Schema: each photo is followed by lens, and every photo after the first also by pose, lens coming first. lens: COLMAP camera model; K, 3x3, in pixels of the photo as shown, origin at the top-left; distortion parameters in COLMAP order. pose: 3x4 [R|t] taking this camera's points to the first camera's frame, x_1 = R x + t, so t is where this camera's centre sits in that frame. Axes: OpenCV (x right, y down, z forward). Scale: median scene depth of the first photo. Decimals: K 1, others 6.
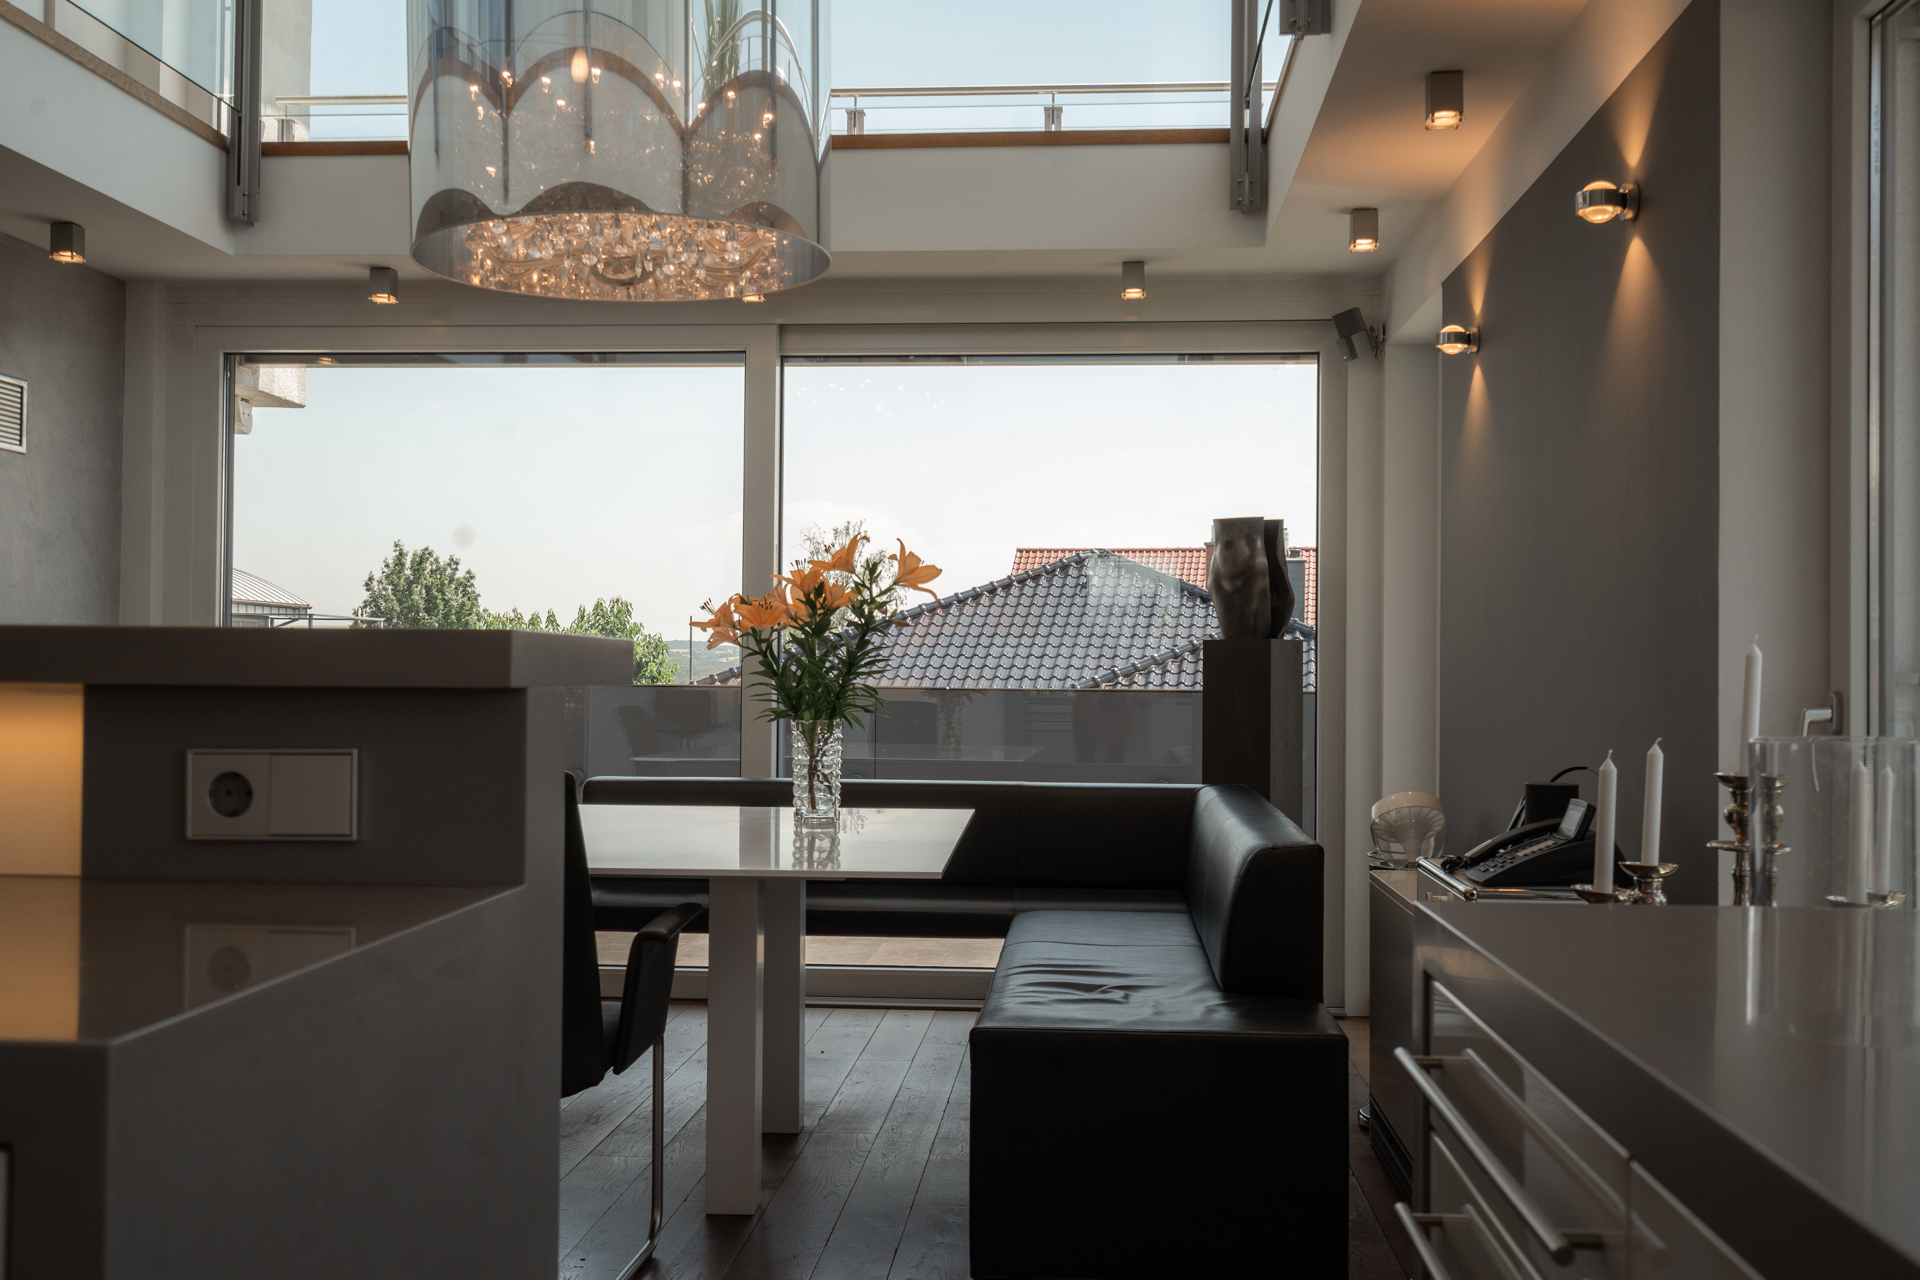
lens RADIAL K [[1941.3, 0, 961.2], [0, 1941.3, 639.5], [0, 0, 1]] dist [-0.001696, 0.000000]
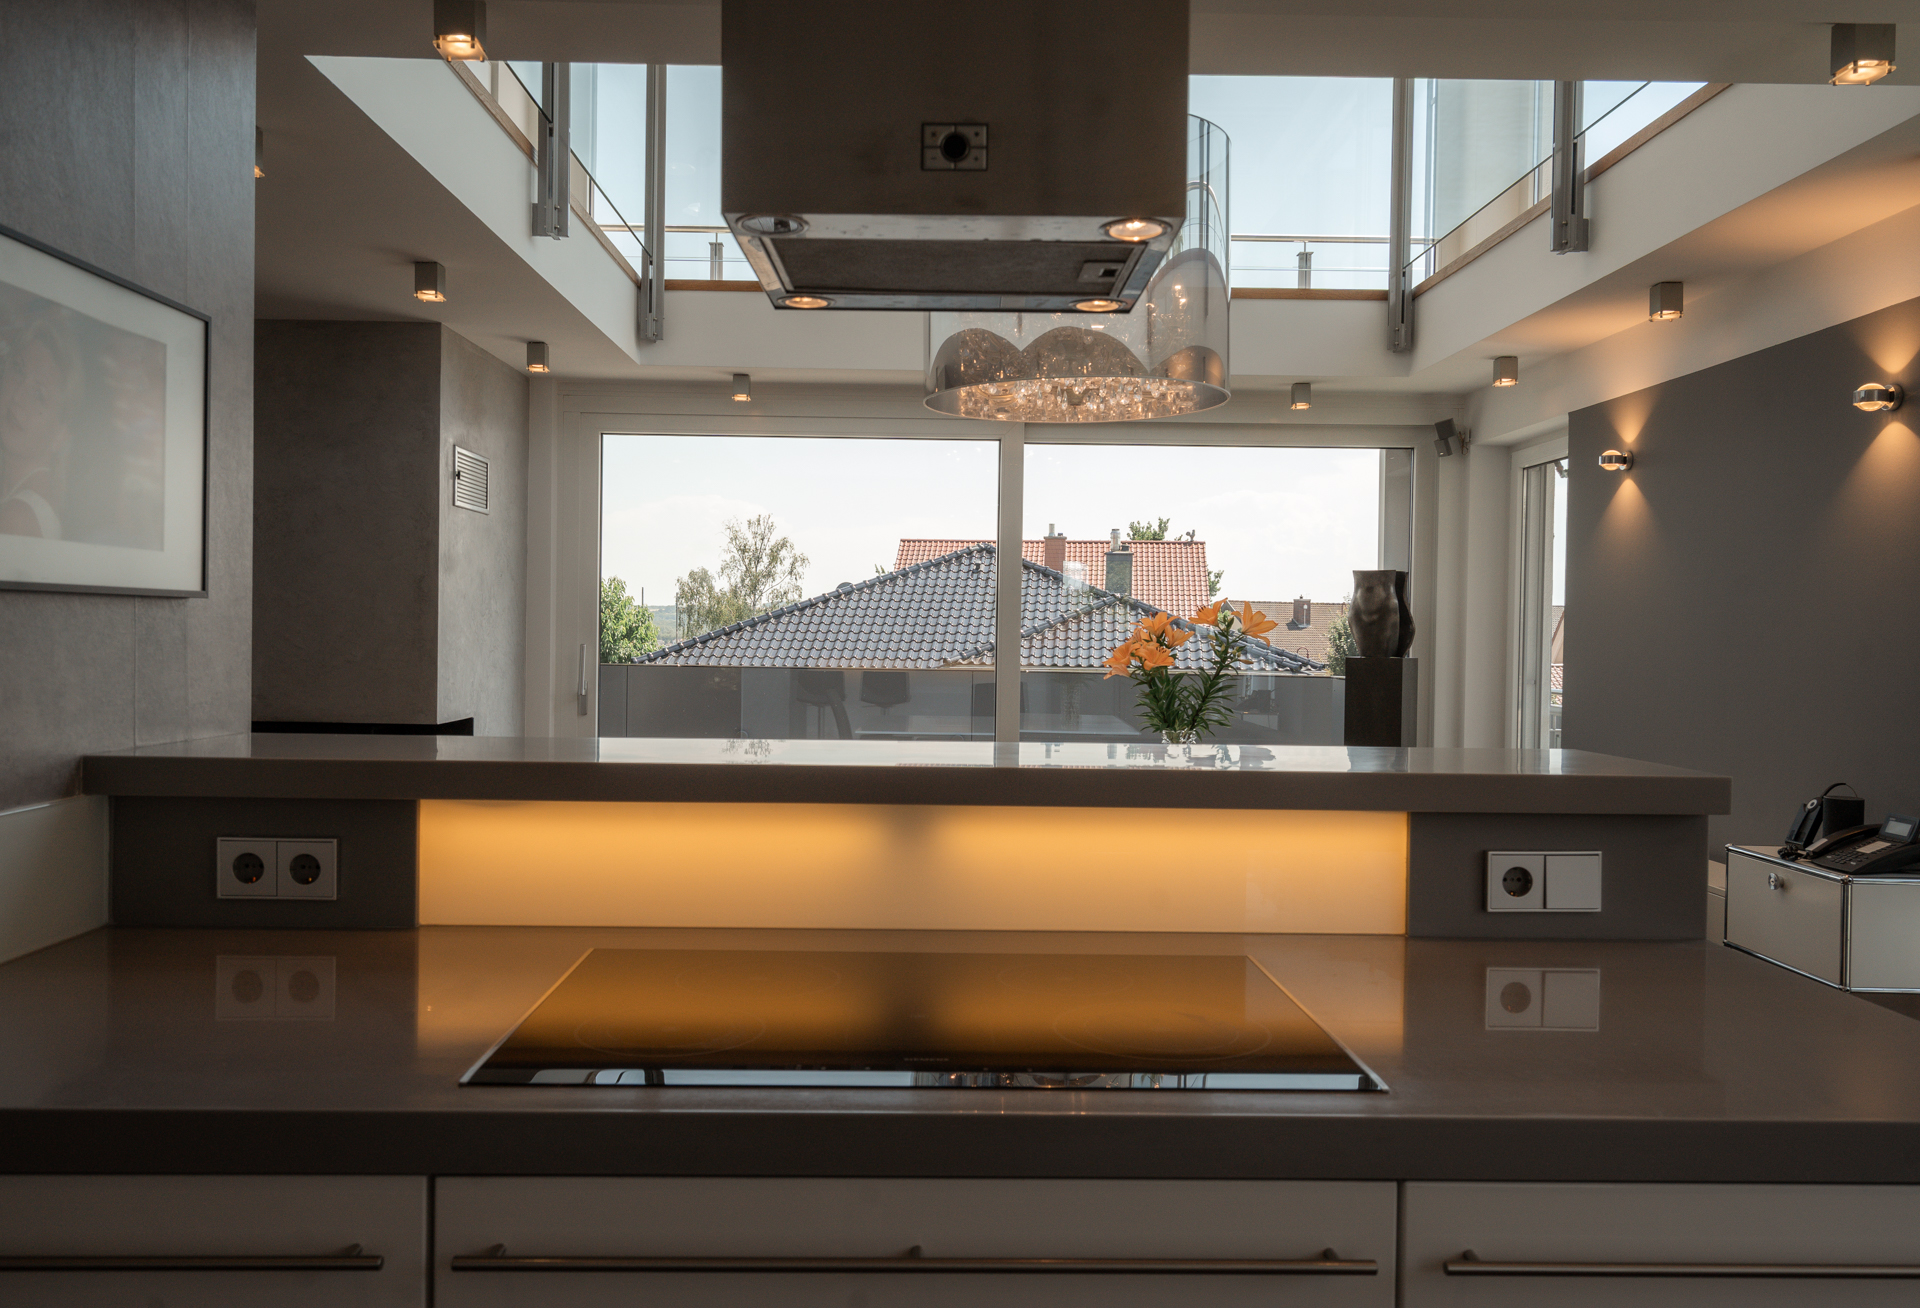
lens RADIAL K [[1472.4, 0, 956.6], [0, 1472.4, 656.5], [0, 0, 1]] dist [0.000426, 0.004753]
pose [[0.996420, 0.004001, 0.084450, -0.244270], [-0.006986, 0.999360, 0.035078, -0.035700], [-0.084256, -0.035543, 0.995810, -0.026595]]
